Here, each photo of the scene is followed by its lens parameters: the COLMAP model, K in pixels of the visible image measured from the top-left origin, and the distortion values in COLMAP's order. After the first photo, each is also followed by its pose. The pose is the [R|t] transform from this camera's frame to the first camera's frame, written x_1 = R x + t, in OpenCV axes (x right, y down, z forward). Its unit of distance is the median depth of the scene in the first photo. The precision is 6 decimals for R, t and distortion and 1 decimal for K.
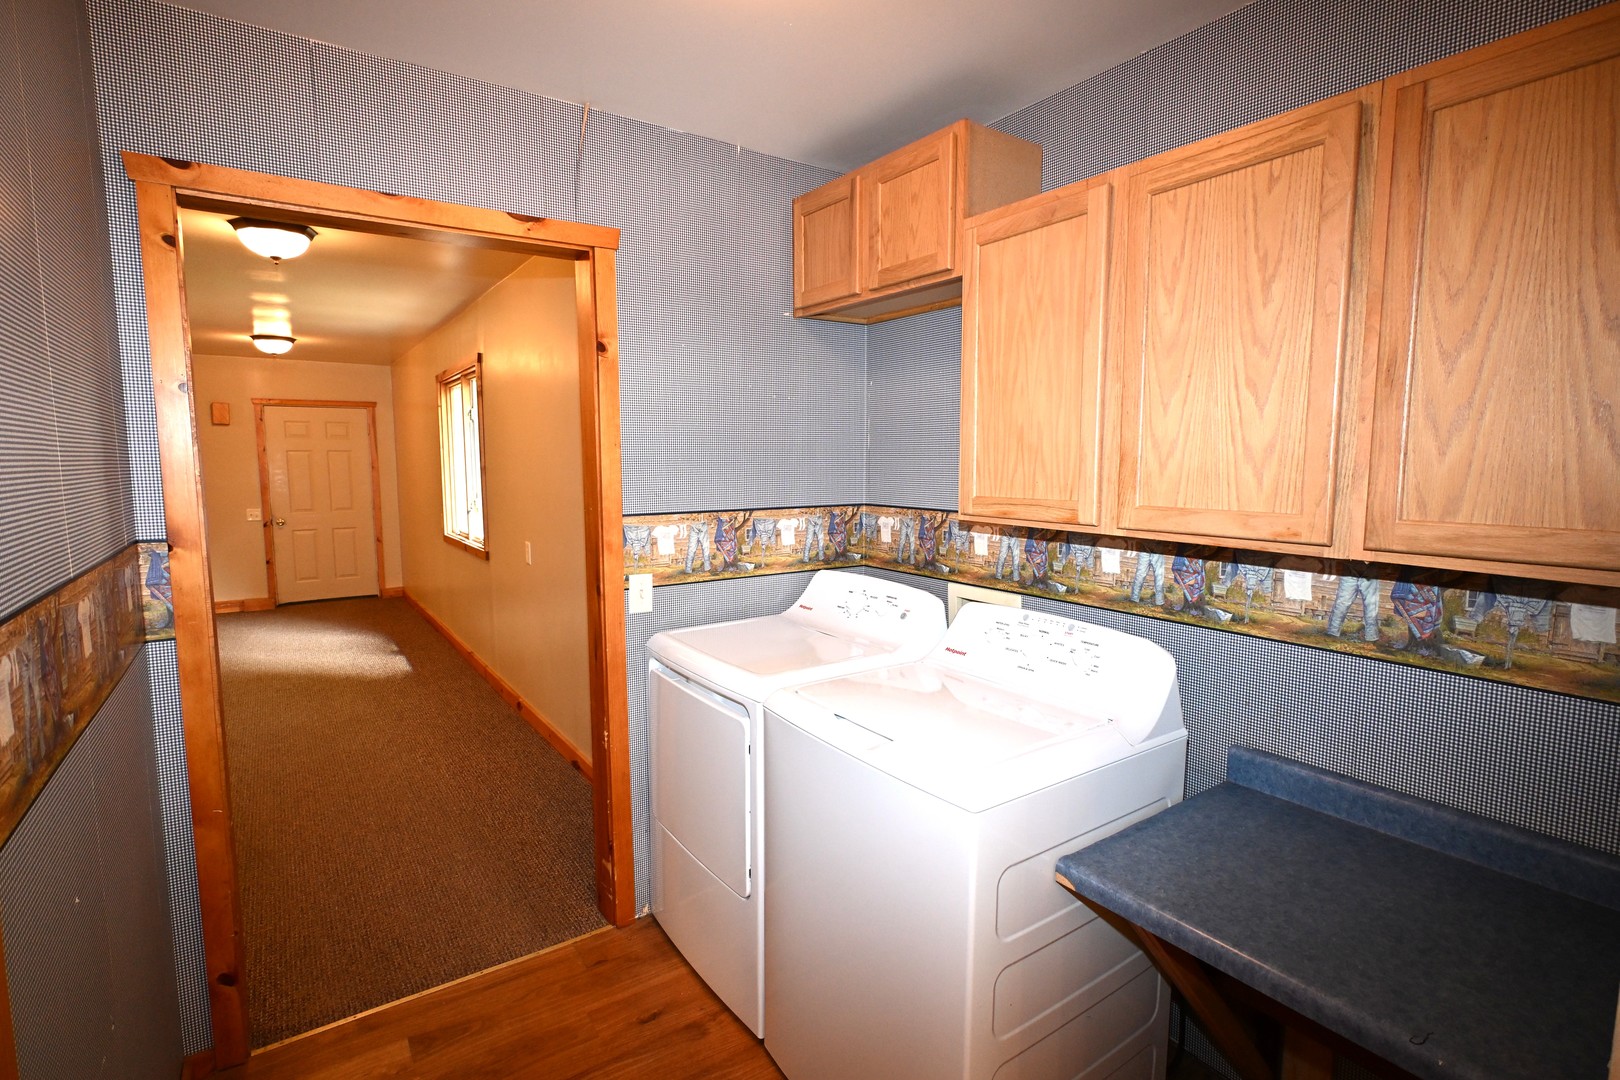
lens RADIAL K [[782.9, 0, 807.4], [0, 782.9, 539.6], [0, 0, 1]] dist [-0.003485, 0.001587]
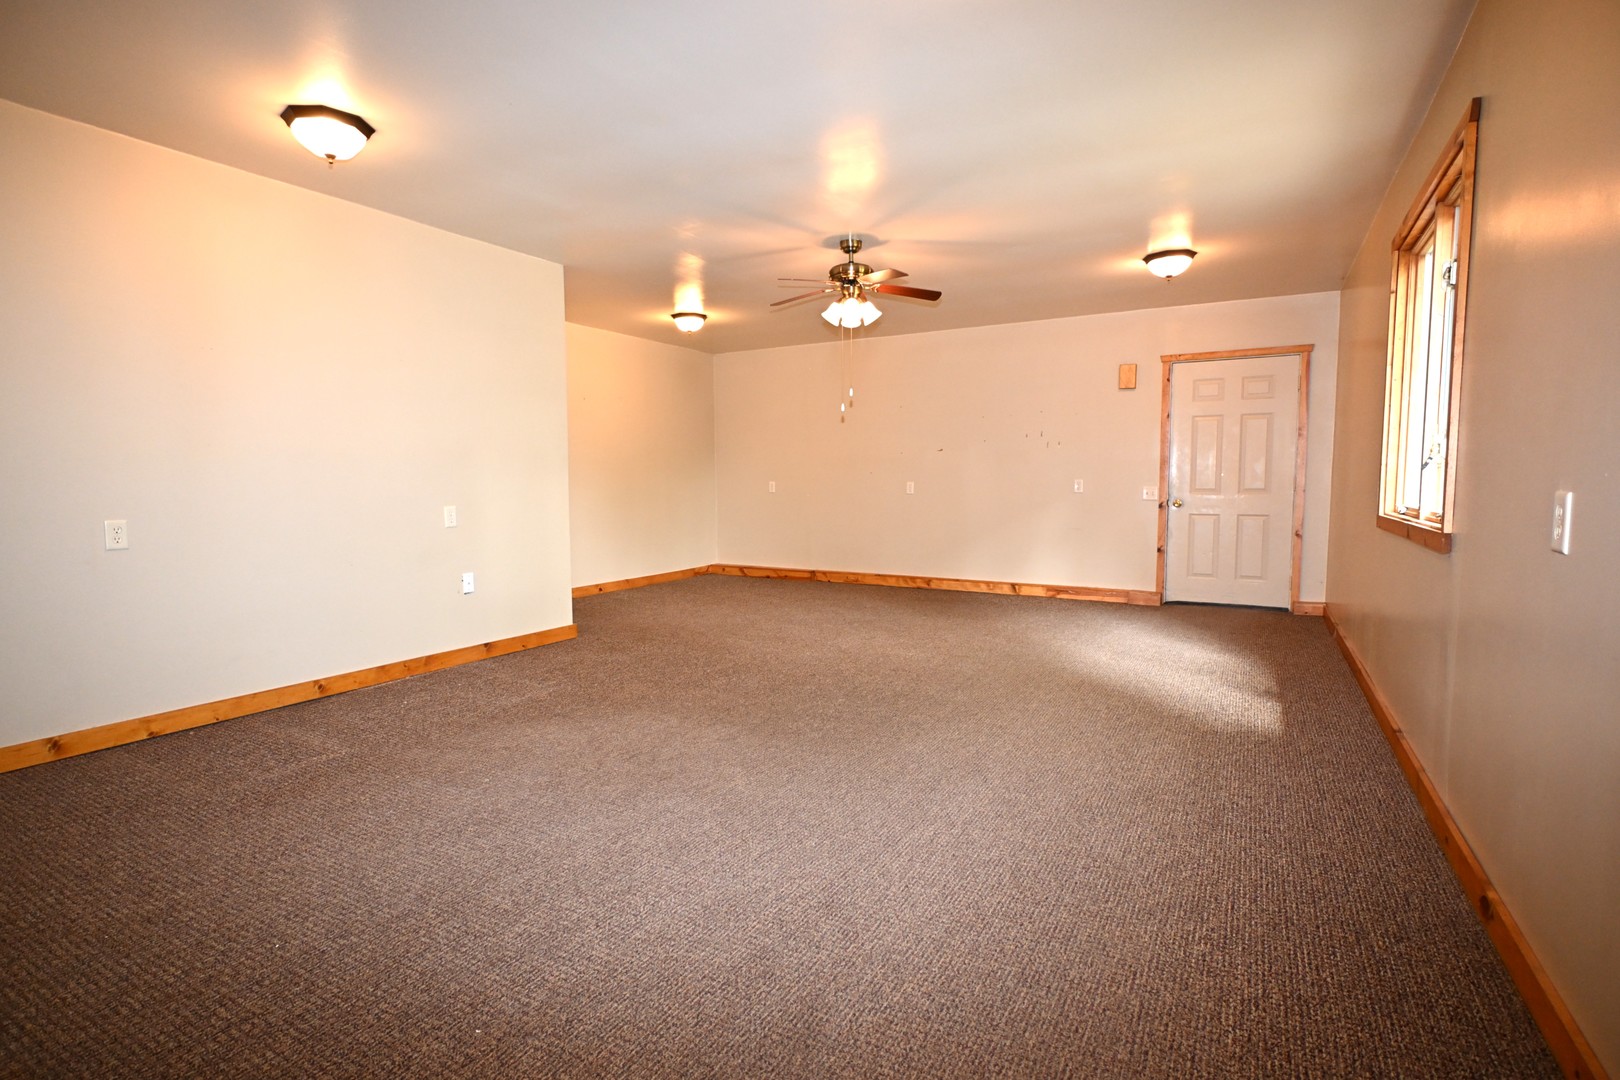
lens RADIAL K [[782.9, 0, 807.4], [0, 782.9, 539.6], [0, 0, 1]] dist [-0.003485, 0.001587]
pose [[0.438232, 0.069213, -0.896193, -0.103008], [-0.092120, 0.995240, 0.031816, 0.026478], [0.894129, 0.068614, 0.442522, 0.293667]]
